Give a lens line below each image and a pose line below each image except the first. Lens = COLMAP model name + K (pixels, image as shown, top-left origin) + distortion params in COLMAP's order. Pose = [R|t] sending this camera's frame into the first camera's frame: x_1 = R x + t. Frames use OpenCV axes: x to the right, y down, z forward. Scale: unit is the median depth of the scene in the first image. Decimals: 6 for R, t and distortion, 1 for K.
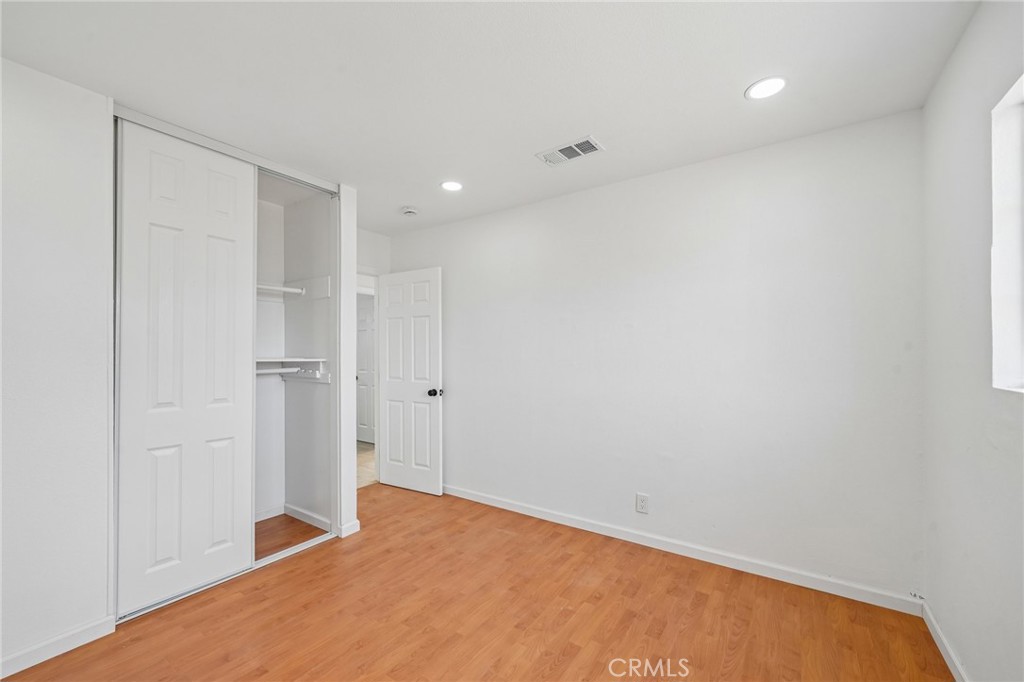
lens RADIAL K [[410.4, 0, 498.8], [0, 410.4, 351.3], [0, 0, 1]] dist [-0.001327, 0.000278]
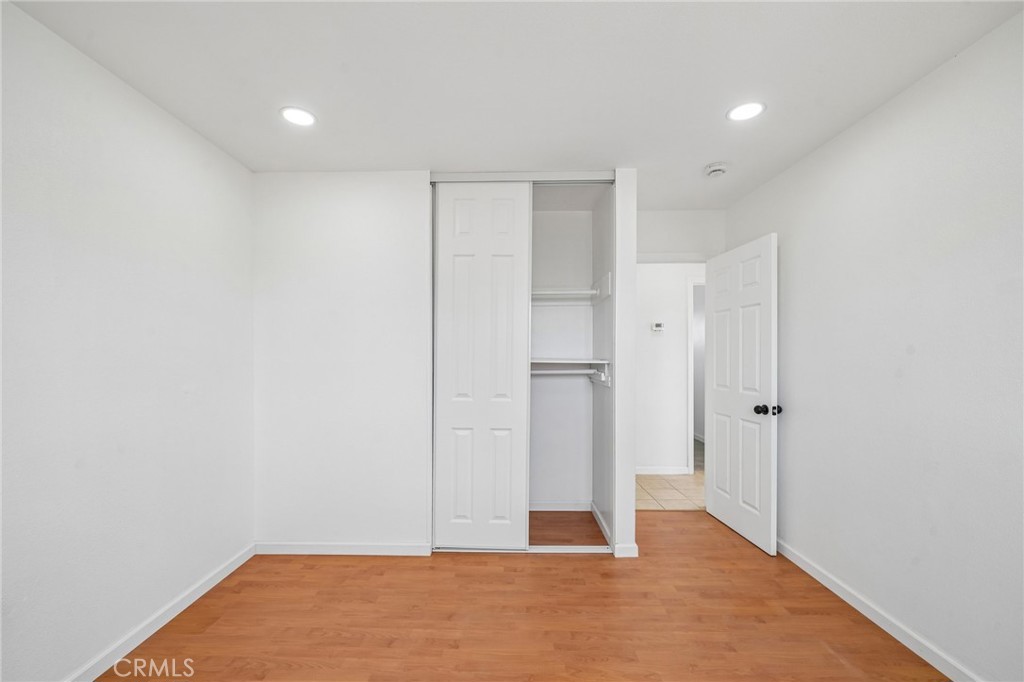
lens RADIAL K [[410.4, 0, 508.2], [0, 410.4, 358.1], [0, 0, 1]] dist [-0.001327, 0.000278]
pose [[0.567816, 0.006722, -0.823128, 0.246467], [0.003844, 0.999934, 0.010817, 0.000950], [0.823147, -0.009307, 0.567753, 0.306907]]
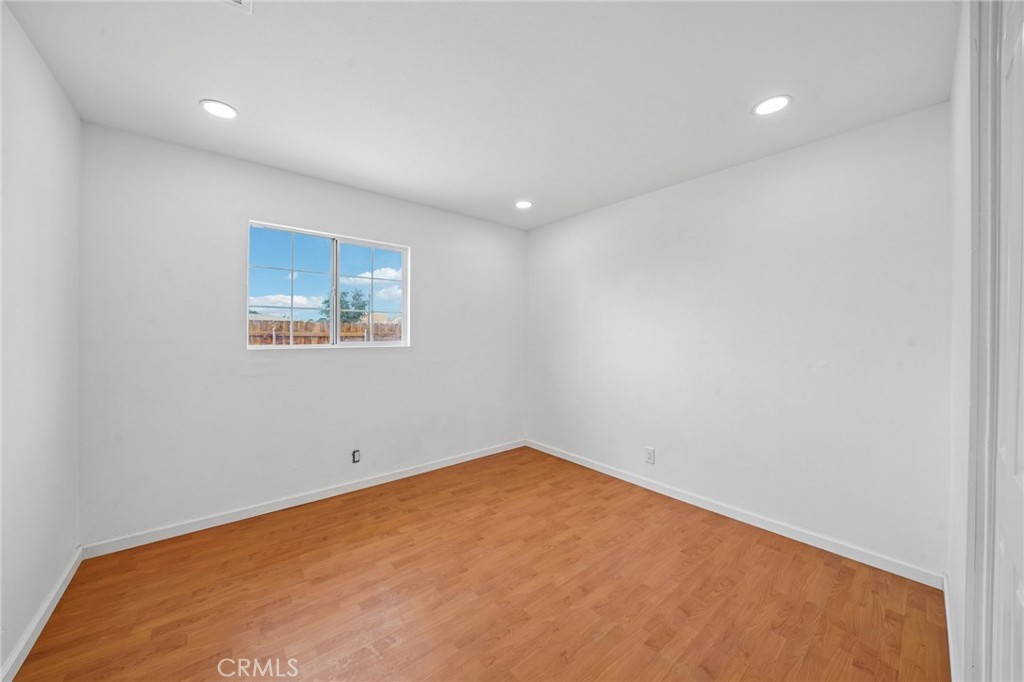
lens RADIAL K [[363.5, 0, 510.9], [0, 363.5, 335.9], [0, 0, 1]] dist [-0.012385, 0.000396]
pose [[-0.969287, -0.004515, 0.245891, -0.279325], [-0.004015, 0.999989, 0.002537, 0.003363], [-0.245899, 0.001472, -0.969294, 1.203988]]
